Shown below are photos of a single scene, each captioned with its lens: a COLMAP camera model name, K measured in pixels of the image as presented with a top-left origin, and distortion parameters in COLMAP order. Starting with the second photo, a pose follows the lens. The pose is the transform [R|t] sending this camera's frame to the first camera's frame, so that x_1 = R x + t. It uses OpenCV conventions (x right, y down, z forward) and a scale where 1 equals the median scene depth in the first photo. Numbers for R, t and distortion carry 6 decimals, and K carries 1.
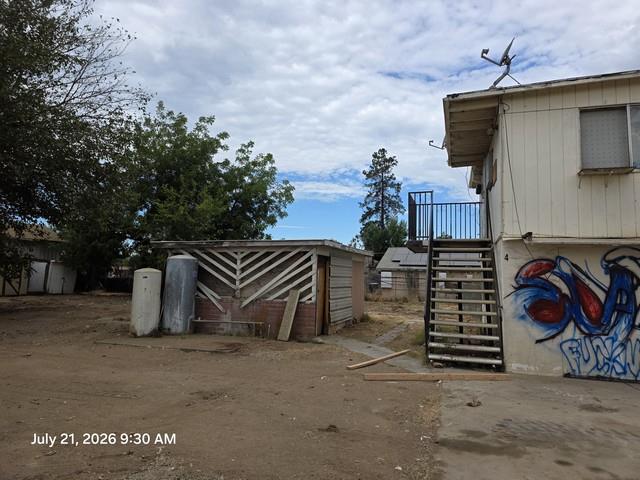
lens RADIAL K [[426.8, 0, 320.0], [0, 426.8, 240.0], [0, 0, 1]] dist [0.065532, -0.062267]
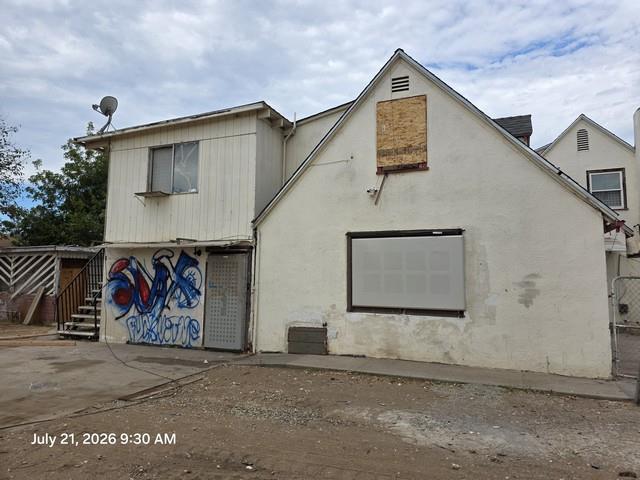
lens RADIAL K [[435.3, 0, 323.1], [0, 435.3, 240.2], [0, 0, 1]] dist [0.066033, -0.064199]
pose [[0.994249, -0.024386, -0.104281, 0.921675], [0.024664, 0.999695, 0.001376, -0.000576], [0.104215, -0.003940, 0.994547, -0.228494]]
